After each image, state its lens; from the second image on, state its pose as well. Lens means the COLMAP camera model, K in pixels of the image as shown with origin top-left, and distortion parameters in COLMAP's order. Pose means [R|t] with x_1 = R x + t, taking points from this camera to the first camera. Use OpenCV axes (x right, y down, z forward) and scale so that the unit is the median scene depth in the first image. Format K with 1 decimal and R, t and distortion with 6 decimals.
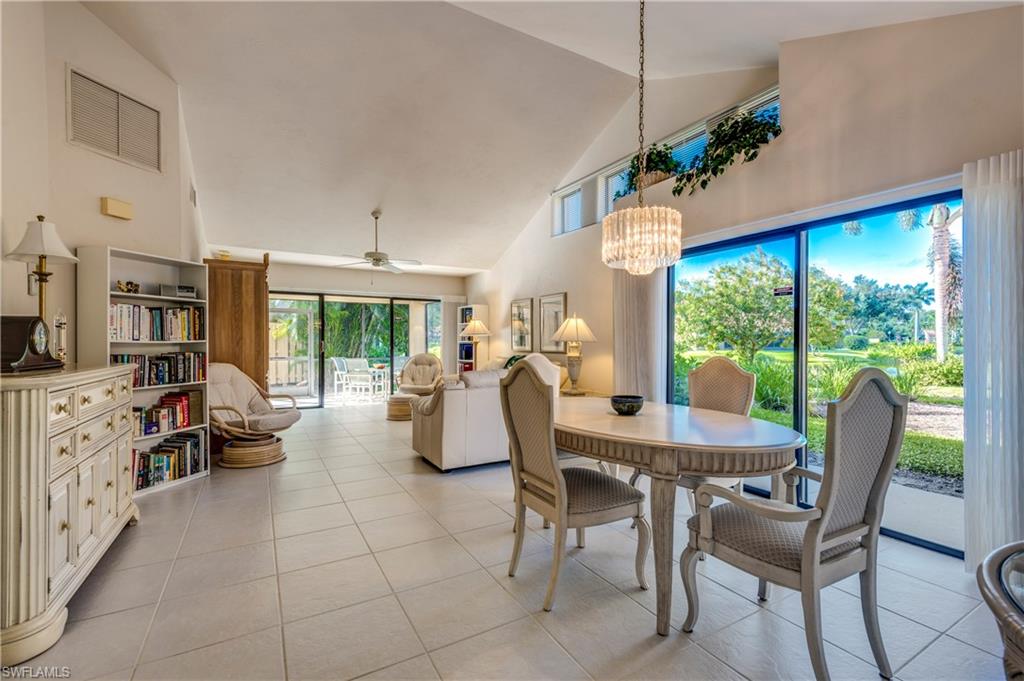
lens RADIAL K [[441.8, 0, 498.4], [0, 441.8, 336.9], [0, 0, 1]] dist [-0.000368, -0.000090]
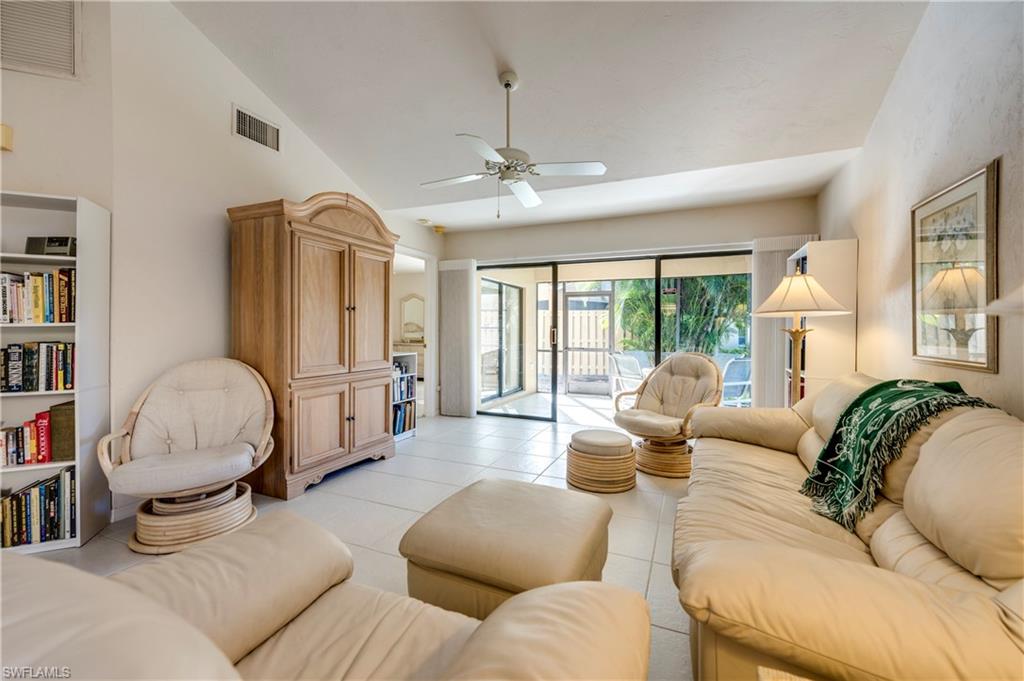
lens RADIAL K [[403.2, 0, 512.0], [0, 403.2, 332.1], [0, 0, 1]] dist [-0.000578, -0.000051]
pose [[0.624021, 0.008147, -0.781365, 0.089647], [0.002159, 0.999924, 0.012149, 0.009207], [0.781404, -0.009268, 0.623956, 0.712691]]
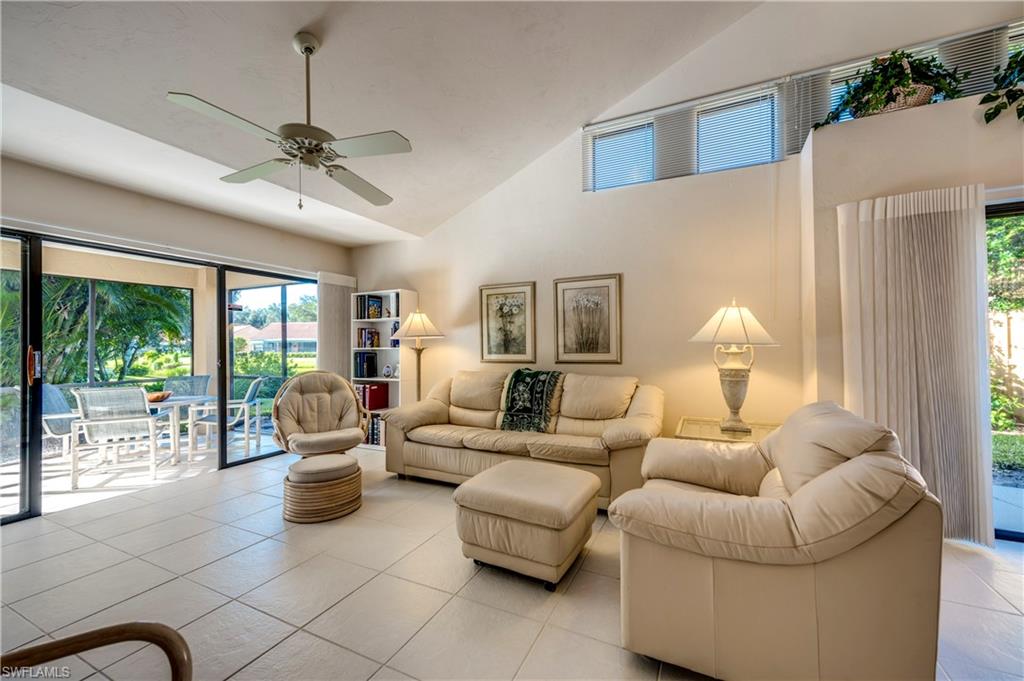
lens RADIAL K [[406.2, 0, 512.0], [0, 406.2, 340.5], [0, 0, 1]] dist [-0.000470, 0.000084]
pose [[0.816222, 0.002242, 0.577734, -0.338726], [0.003945, 0.999948, -0.009454, 0.007147], [-0.577725, 0.009995, 0.816170, 0.583515]]
